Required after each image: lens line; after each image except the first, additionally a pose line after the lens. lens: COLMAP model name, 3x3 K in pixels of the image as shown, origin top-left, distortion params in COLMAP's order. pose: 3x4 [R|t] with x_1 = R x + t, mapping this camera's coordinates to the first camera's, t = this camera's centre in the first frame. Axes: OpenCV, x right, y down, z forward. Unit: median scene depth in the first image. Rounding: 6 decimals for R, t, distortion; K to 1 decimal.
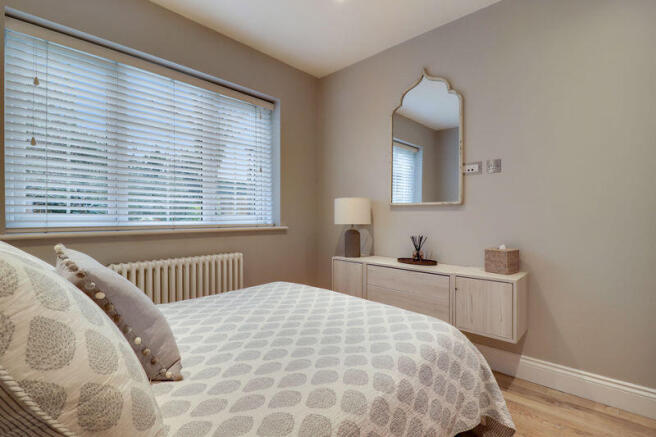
lens RADIAL K [[309.4, 0, 328.0], [0, 309.4, 218.5], [0, 0, 1]] dist [-0.017127, -0.000417]
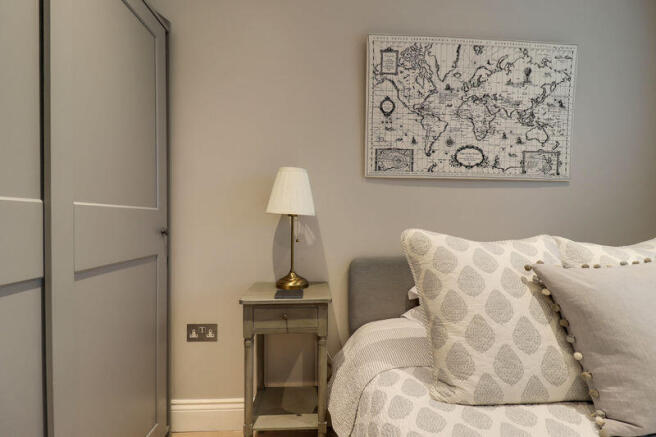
lens RADIAL K [[309.4, 0, 328.0], [0, 309.4, 218.5], [0, 0, 1]] dist [-0.017127, -0.000417]
pose [[-0.691490, -0.015119, -0.722228, 0.238125], [-0.022382, 0.999749, 0.000501, 0.000937], [0.722039, 0.016511, -0.691655, 0.457285]]
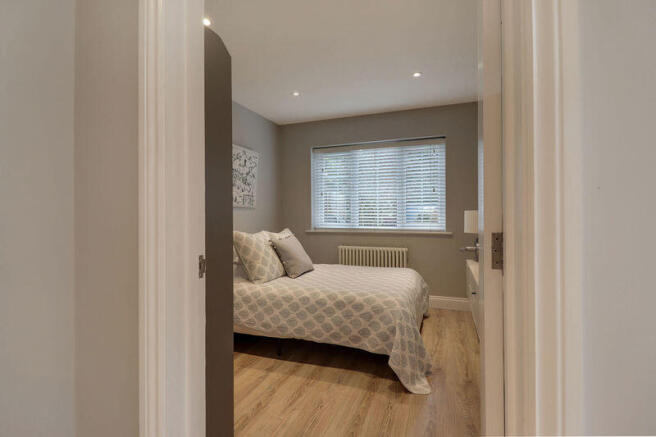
lens RADIAL K [[309.4, 0, 328.0], [0, 309.4, 218.5], [0, 0, 1]] dist [-0.017127, -0.000417]
pose [[0.385375, -0.003319, -0.922754, 1.150663], [-0.000329, 0.999993, -0.003734, -0.033140], [0.922760, 0.001743, 0.385371, 0.053964]]
